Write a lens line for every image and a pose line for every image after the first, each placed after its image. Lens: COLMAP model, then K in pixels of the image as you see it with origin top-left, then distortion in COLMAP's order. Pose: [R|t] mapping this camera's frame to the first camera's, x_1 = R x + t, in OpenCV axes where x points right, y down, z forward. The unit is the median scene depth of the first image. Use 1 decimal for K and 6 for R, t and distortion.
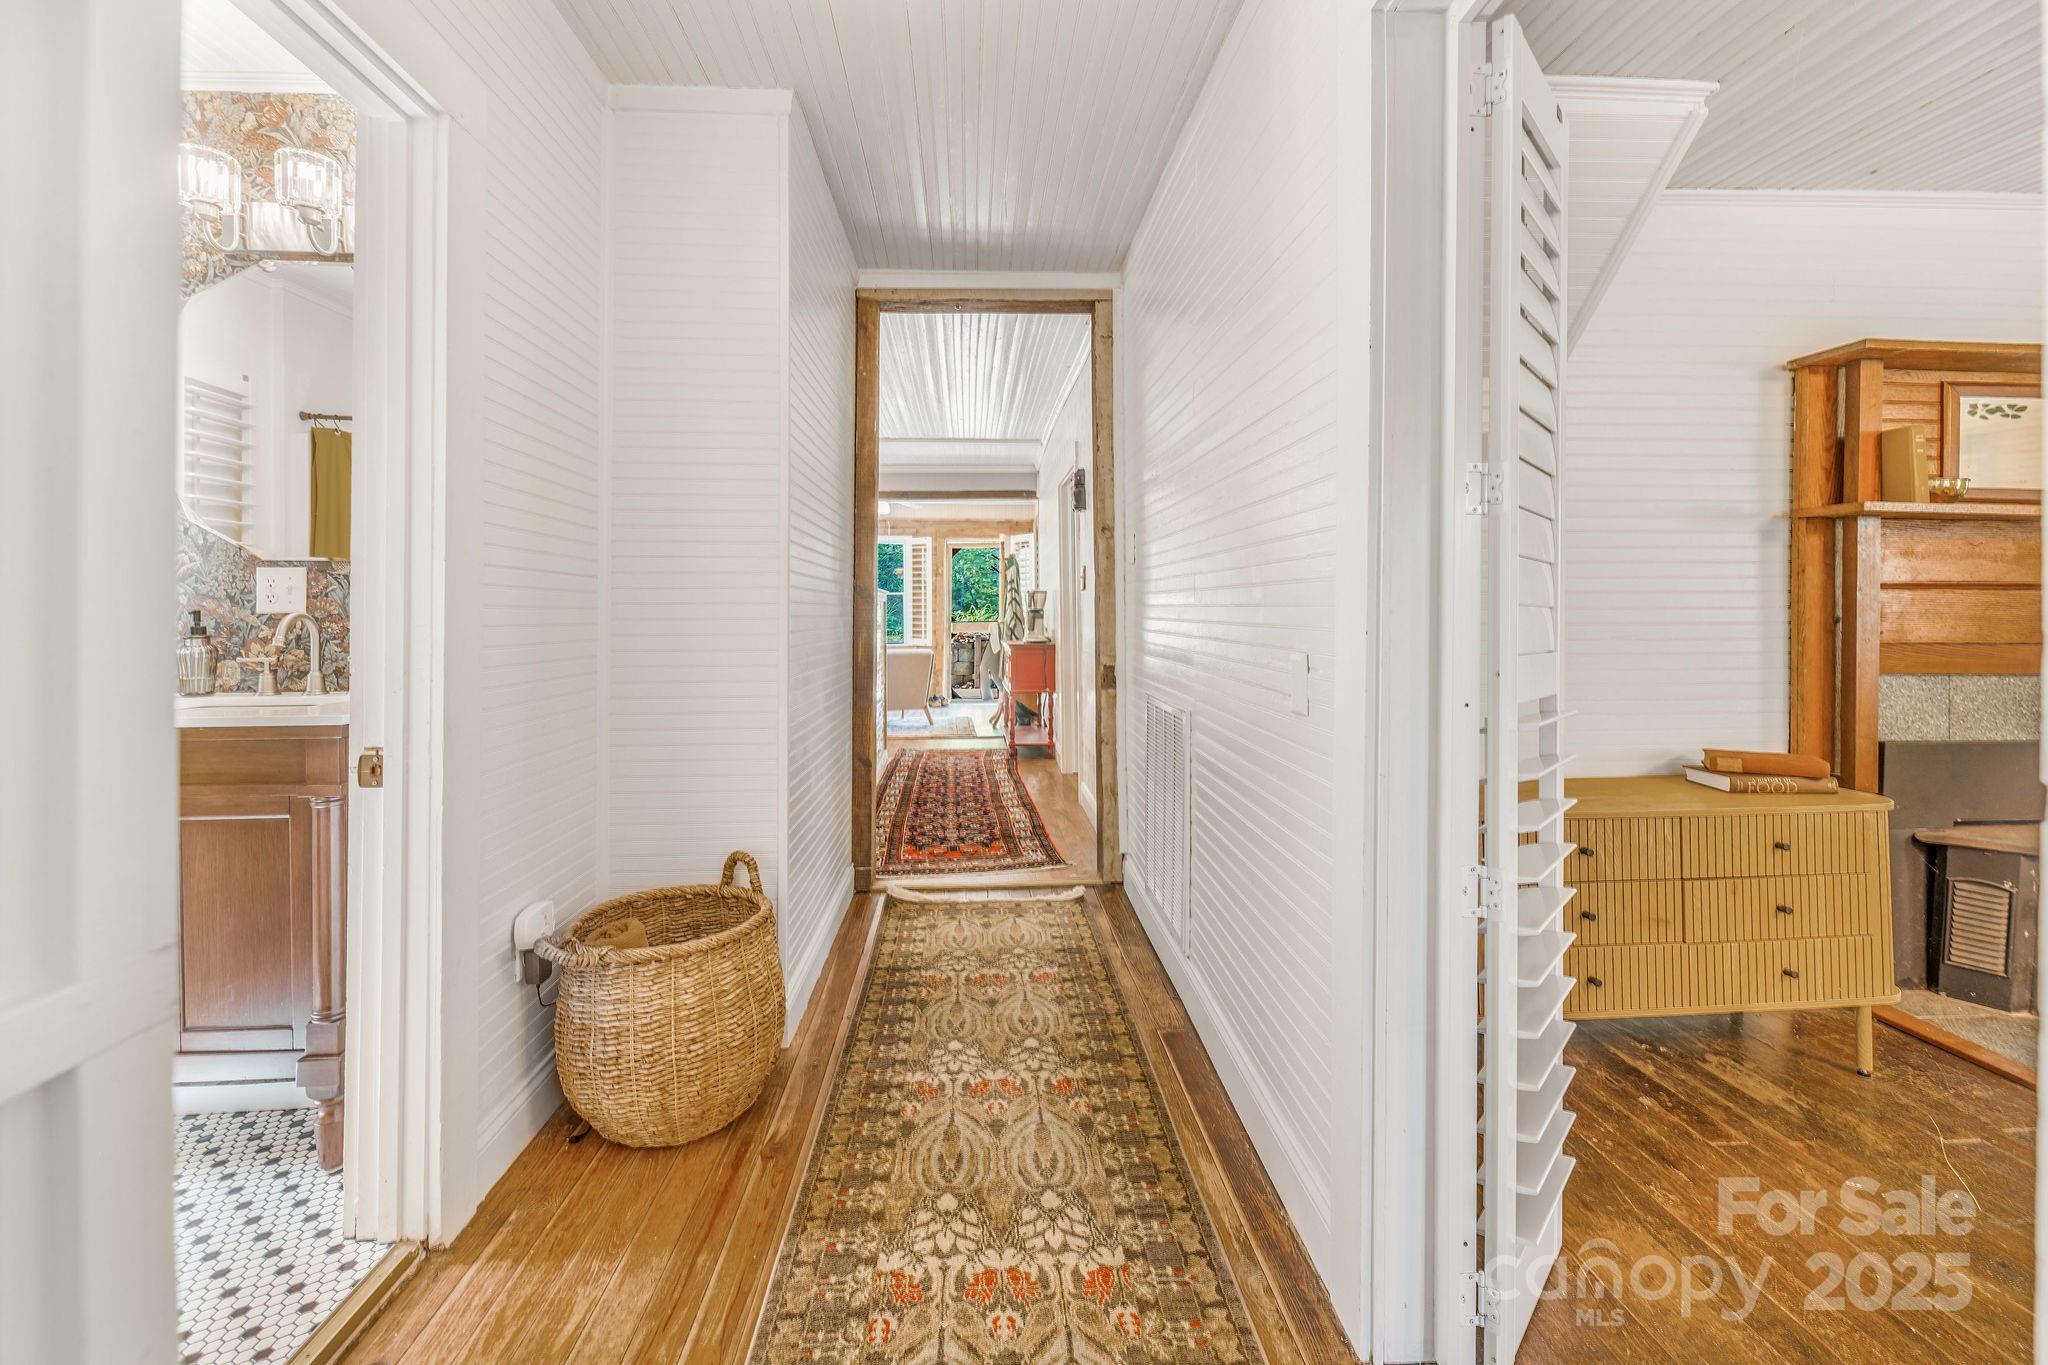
lens RADIAL K [[831.8, 0, 1021.6], [0, 831.8, 609.1], [0, 0, 1]] dist [0.000541, 0.000115]
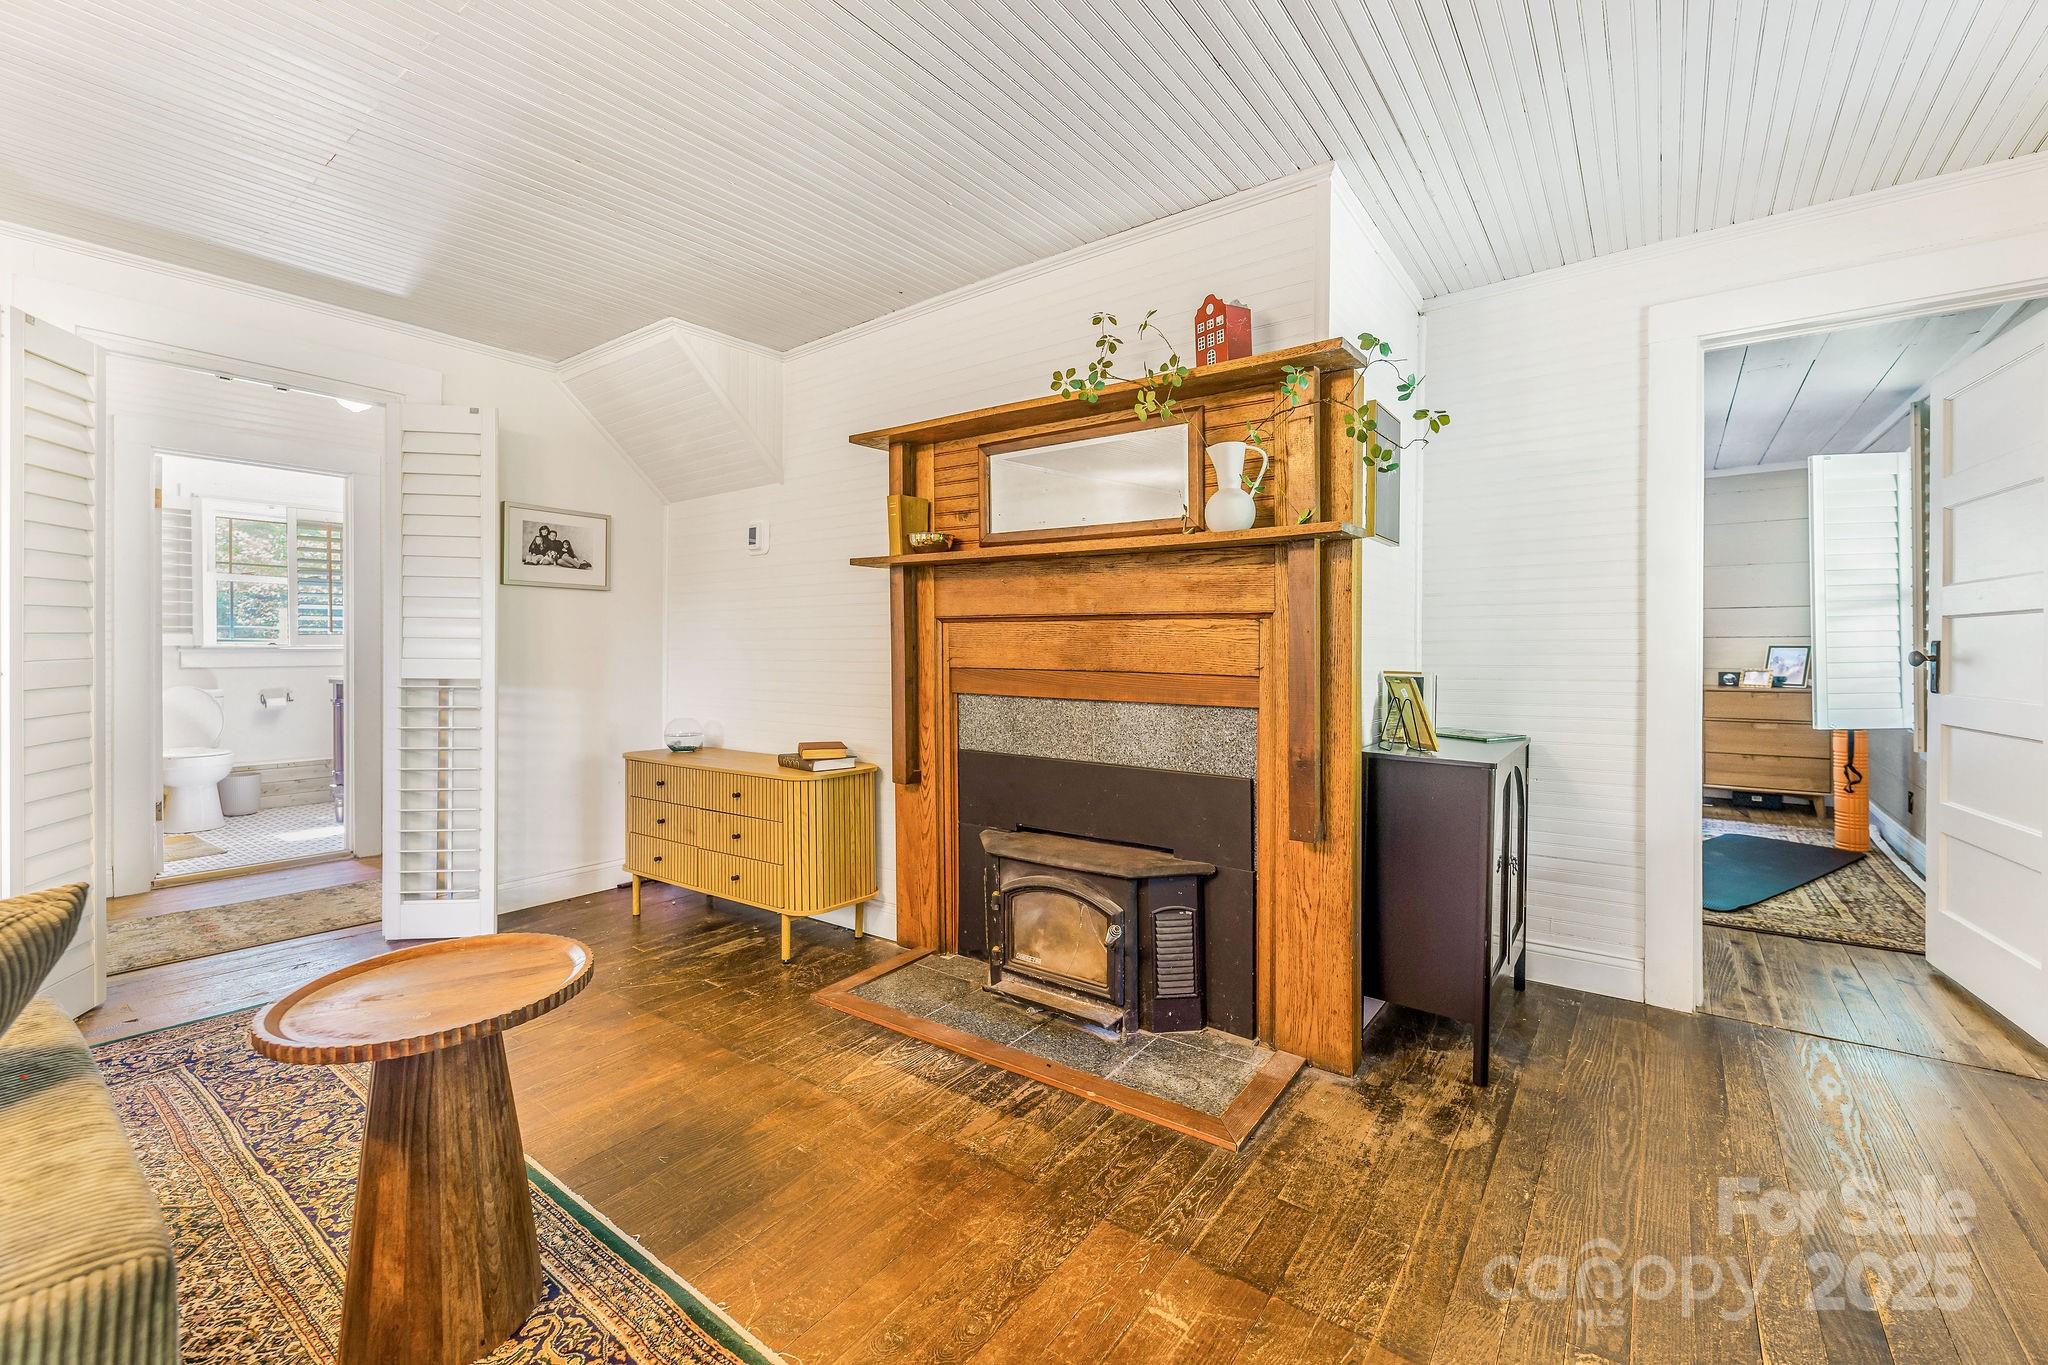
lens RADIAL K [[822.1, 0, 1028.3], [0, 822.1, 653.2], [0, 0, 1]] dist [0.001642, 0.000217]
pose [[0.774254, 0.003779, -0.632863, 1.893369], [-0.001925, 0.999992, 0.003616, 0.016366], [0.632872, -0.001581, 0.774255, 0.144832]]
